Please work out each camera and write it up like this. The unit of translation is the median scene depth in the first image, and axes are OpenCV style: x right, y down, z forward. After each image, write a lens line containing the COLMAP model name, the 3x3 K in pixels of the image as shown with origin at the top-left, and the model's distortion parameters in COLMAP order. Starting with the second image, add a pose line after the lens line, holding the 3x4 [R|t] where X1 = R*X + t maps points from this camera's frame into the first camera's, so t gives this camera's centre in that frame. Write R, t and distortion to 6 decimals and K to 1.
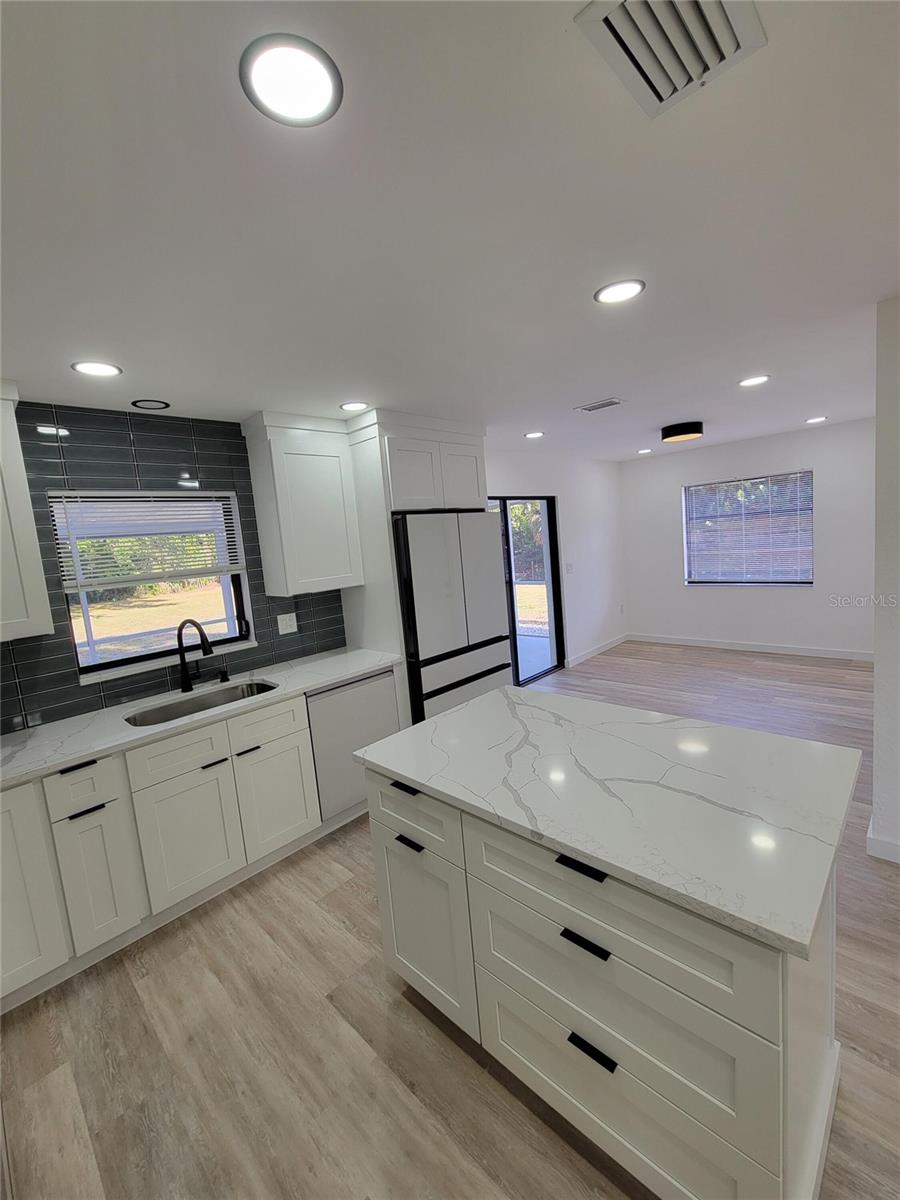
lens RADIAL K [[495.1, 0, 448.0], [0, 495.1, 589.5], [0, 0, 1]] dist [0.009499, -0.005198]
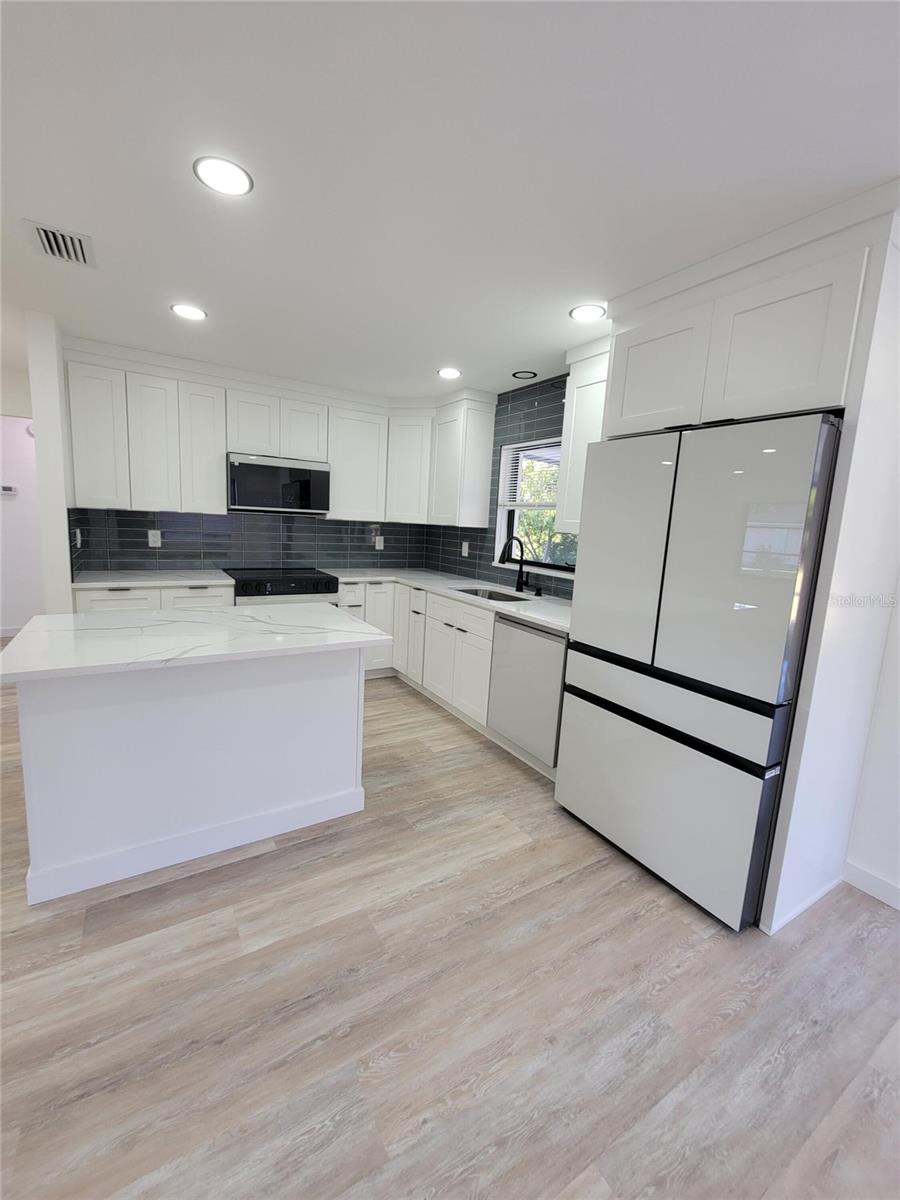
lens RADIAL K [[495.1, 0, 440.9], [0, 495.1, 588.5], [0, 0, 1]] dist [0.009499, -0.005198]
pose [[-0.253983, 0.207268, -0.944740, 0.912087], [-0.132934, 0.960019, 0.246358, -0.120253], [0.958030, 0.188159, -0.216275, 1.249270]]
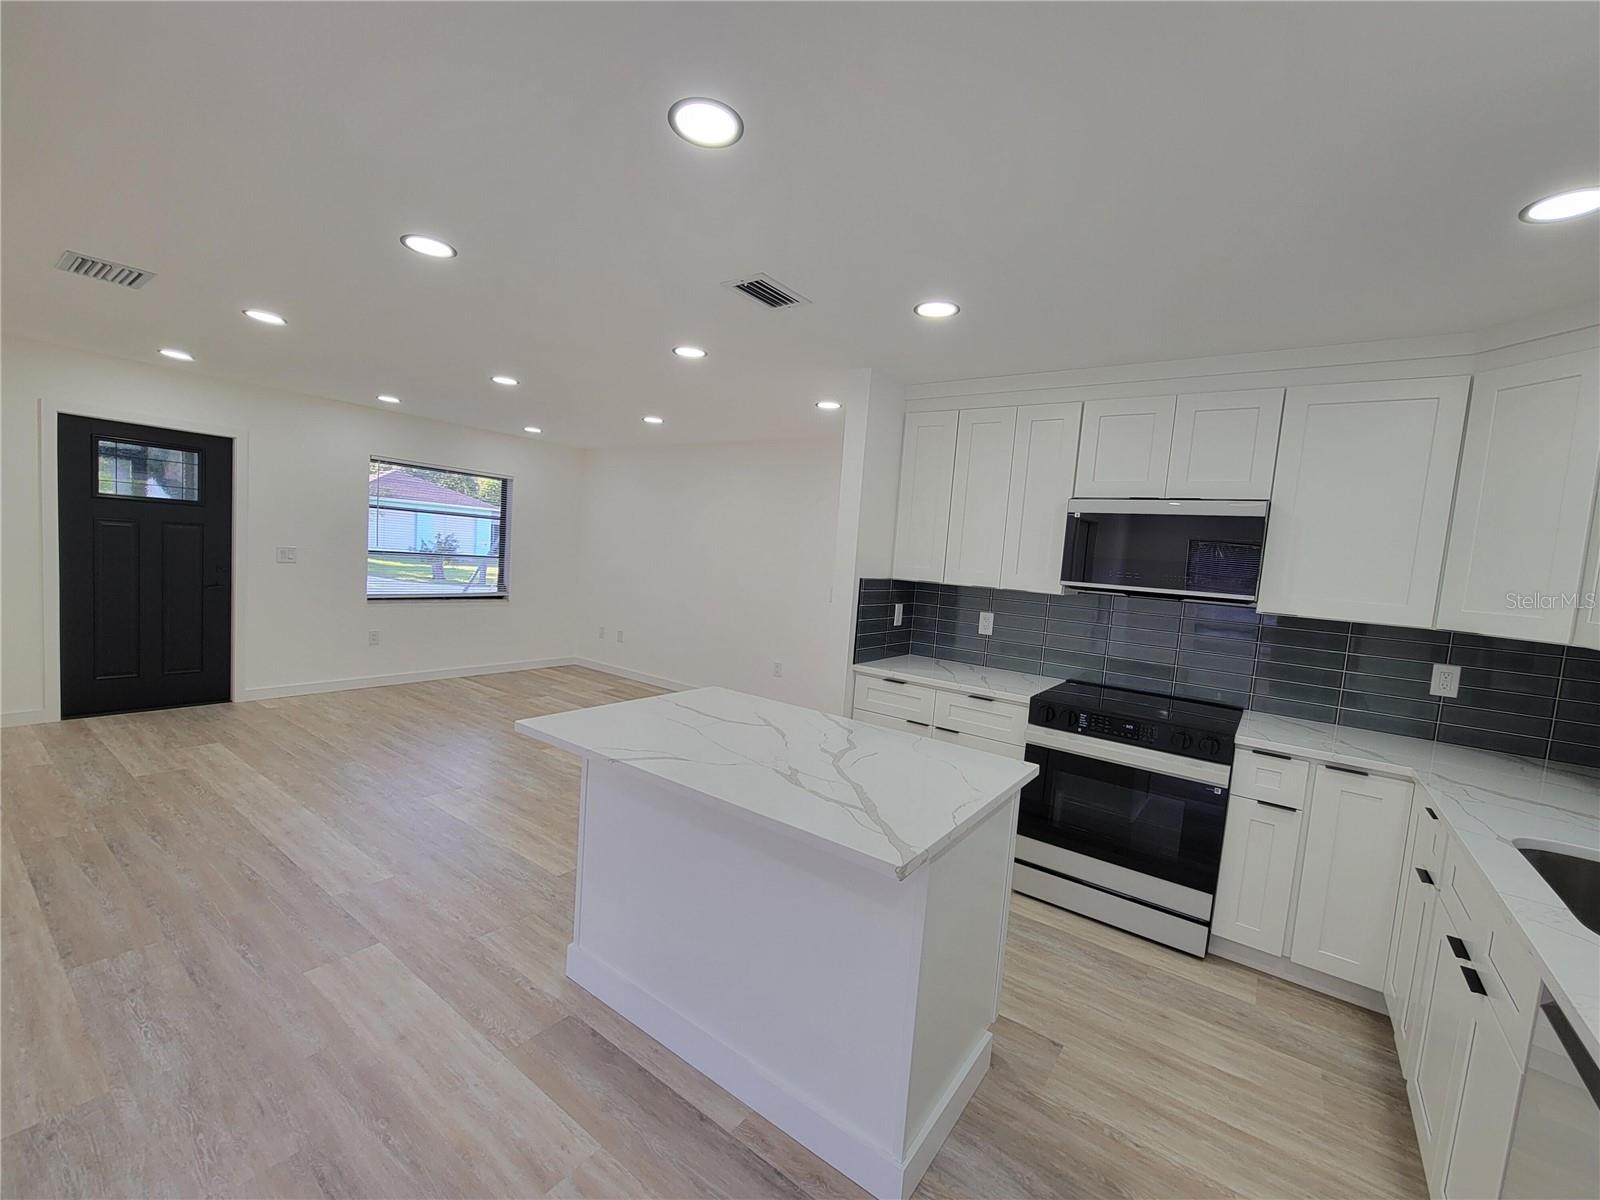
lens RADIAL K [[660.1, 0, 787.0], [0, 660.1, 607.9], [0, 0, 1]] dist [0.009499, -0.005198]
pose [[-0.991394, 0.026312, -0.128244, 0.269014], [-0.000239, 0.979230, 0.202752, -0.114247], [0.130915, 0.201037, -0.970796, 1.449083]]
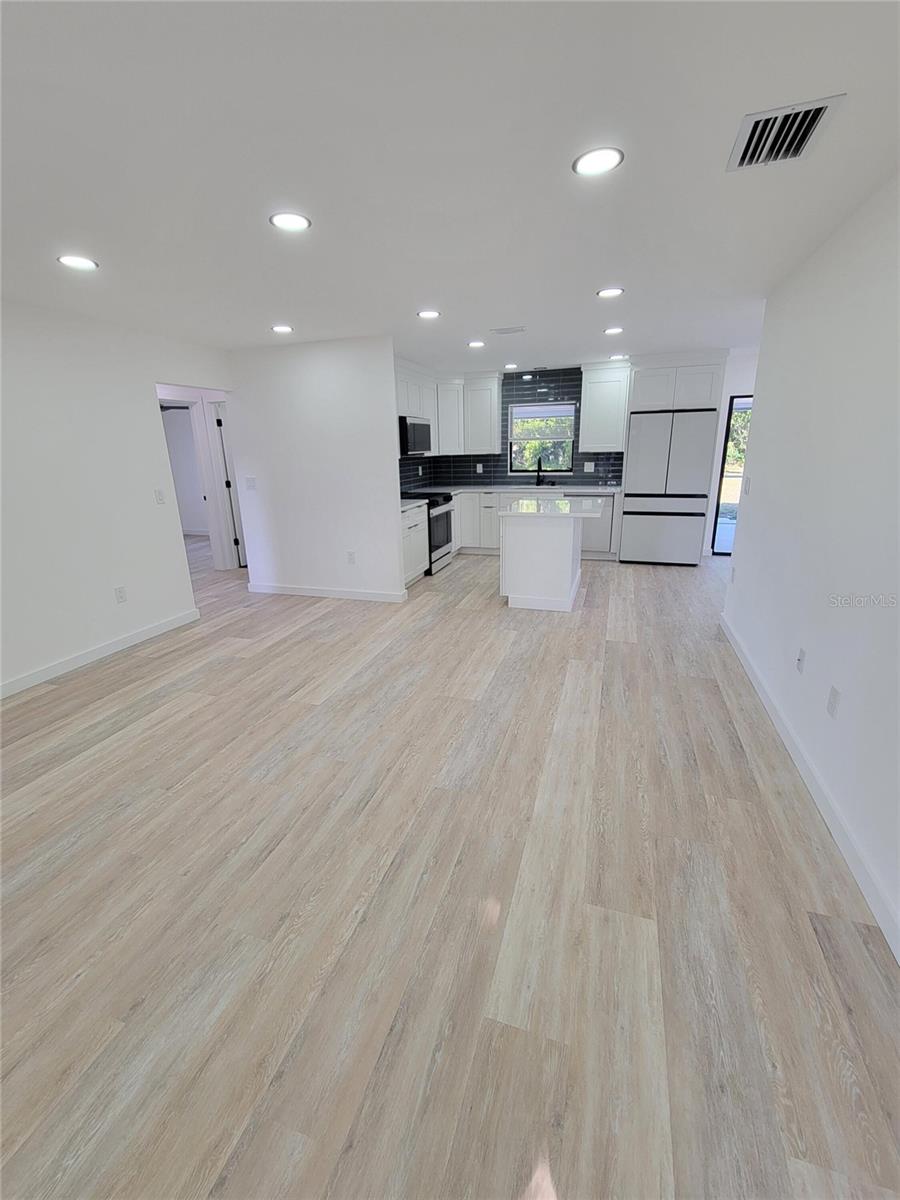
lens RADIAL K [[495.1, 0, 440.8], [0, 495.1, 599.2], [0, 0, 1]] dist [0.009499, -0.005198]
pose [[0.421060, 0.340862, -0.840549, 1.852249], [-0.107882, 0.938943, 0.326721, -0.032529], [0.900594, -0.046889, 0.432124, -0.669531]]
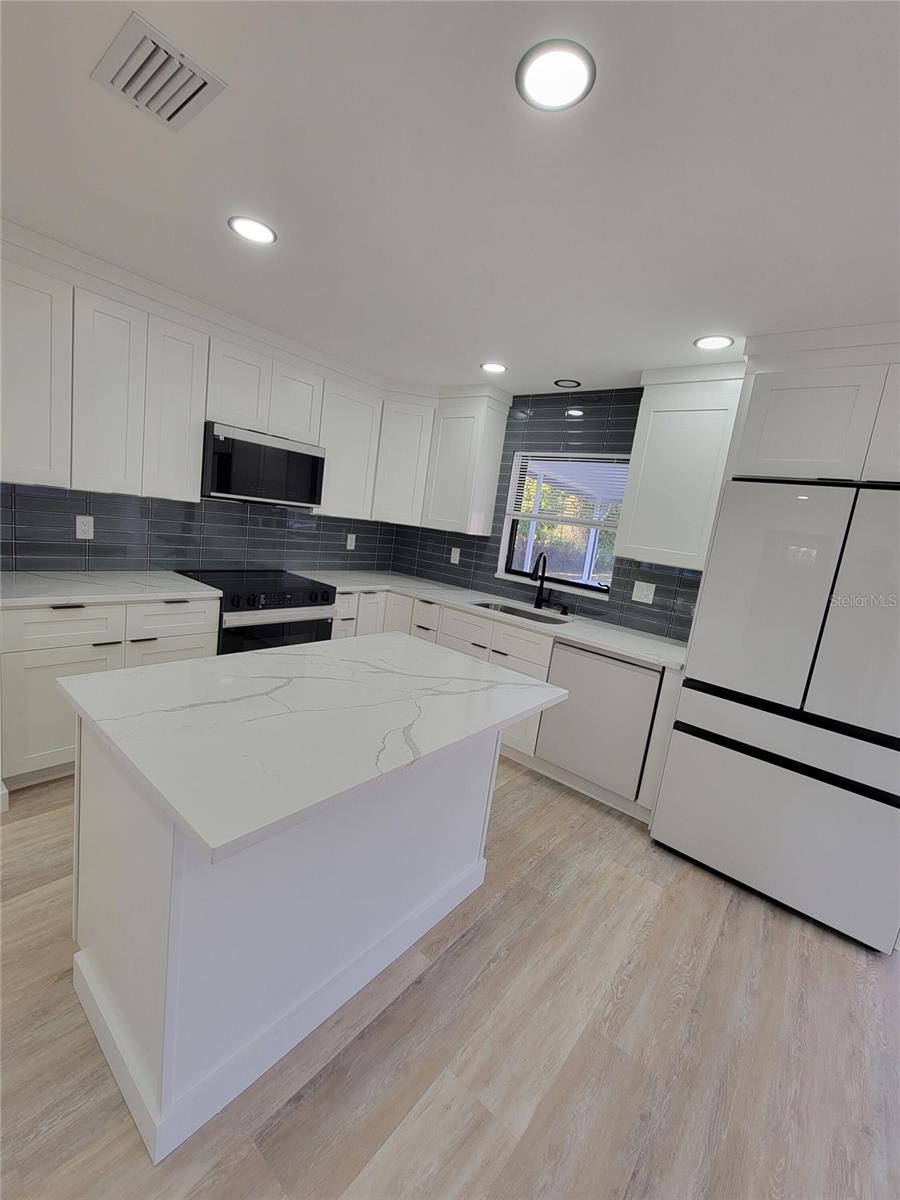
lens RADIAL K [[495.1, 0, 443.1], [0, 495.1, 590.5], [0, 0, 1]] dist [0.009499, -0.005198]
pose [[0.065726, 0.243997, -0.967546, 0.801338], [-0.241400, 0.944728, 0.221845, -0.075244], [0.968197, 0.218985, 0.120994, 0.684078]]
